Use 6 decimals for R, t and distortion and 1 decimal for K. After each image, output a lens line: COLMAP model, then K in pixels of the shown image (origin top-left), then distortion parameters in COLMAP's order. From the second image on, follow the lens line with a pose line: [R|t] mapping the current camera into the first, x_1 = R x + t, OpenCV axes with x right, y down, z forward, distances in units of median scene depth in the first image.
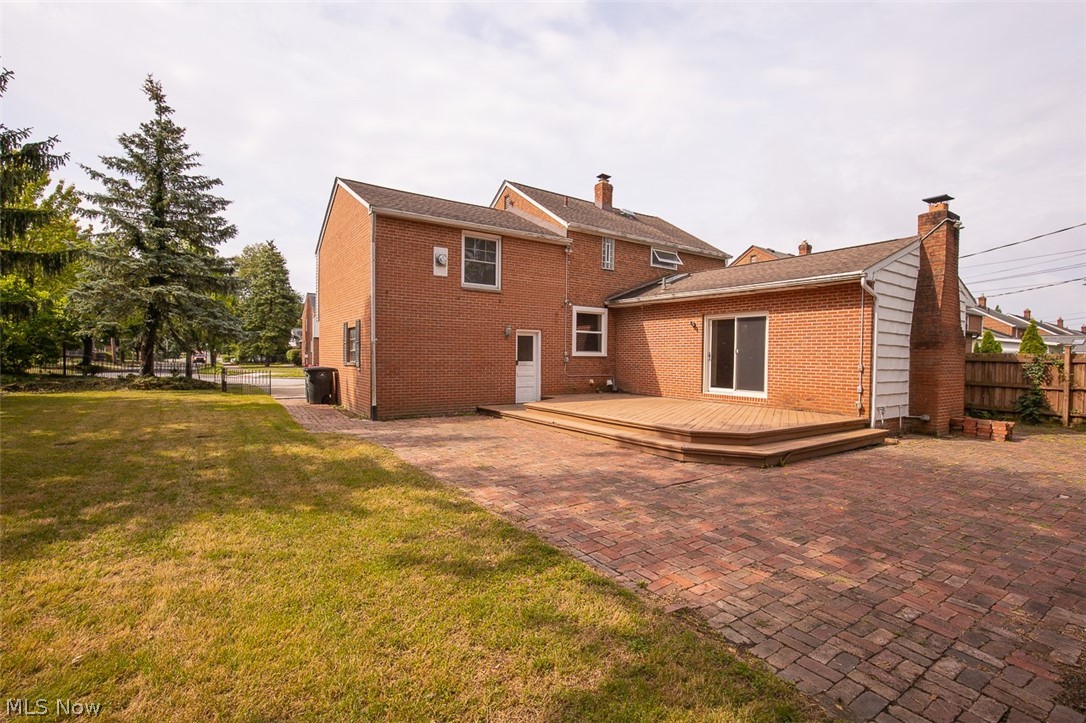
lens RADIAL K [[499.3, 0, 543.0], [0, 499.3, 361.5], [0, 0, 1]] dist [-0.000262, -0.000050]
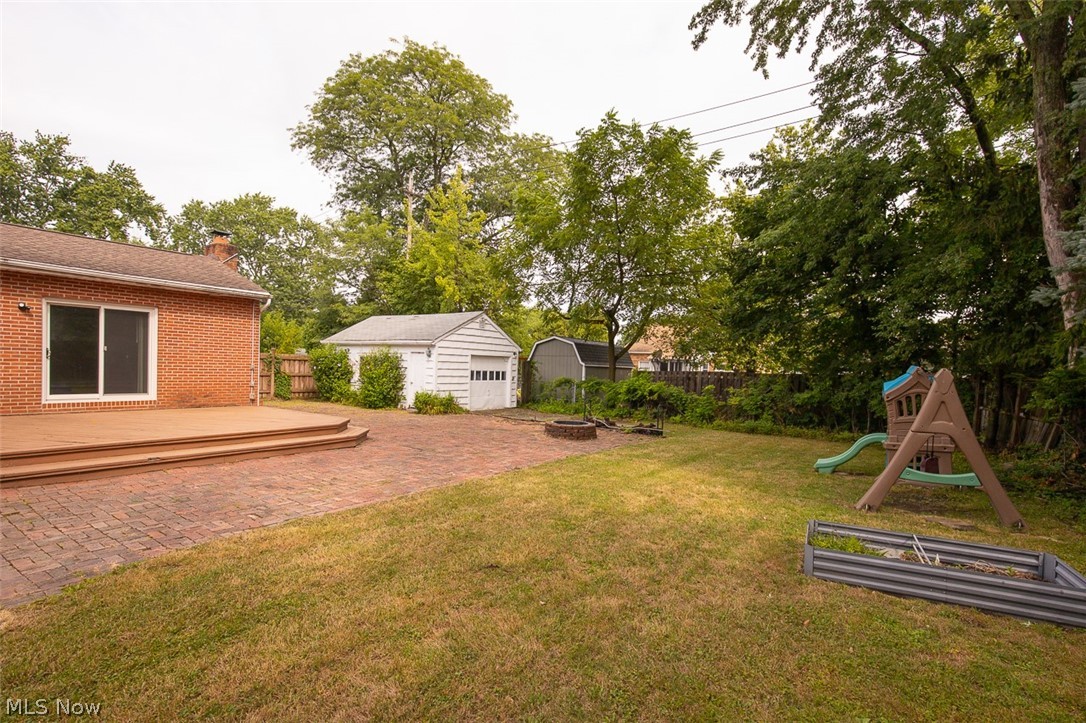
lens RADIAL K [[500.9, 0, 540.9], [0, 500.9, 376.3], [0, 0, 1]] dist [-0.016308, -0.000050]
pose [[-0.359715, -0.028830, 0.932617, -0.589008], [-0.011872, 0.999583, 0.026322, -0.003808], [-0.932987, -0.001603, -0.359907, 0.557614]]
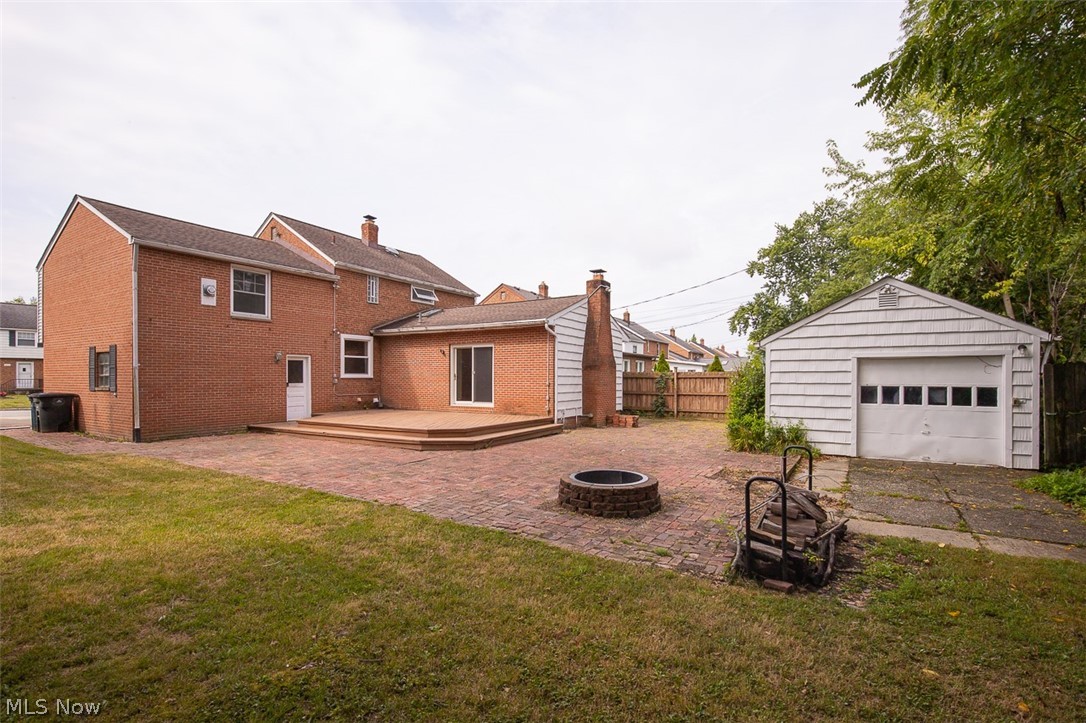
lens RADIAL K [[500.9, 0, 540.9], [0, 500.9, 376.3], [0, 0, 1]] dist [-0.016308, -0.000050]
pose [[0.907951, -0.012211, 0.418898, -0.004999], [0.016619, 0.999838, -0.006876, 0.001140], [-0.418746, 0.013205, 0.908007, -0.249562]]
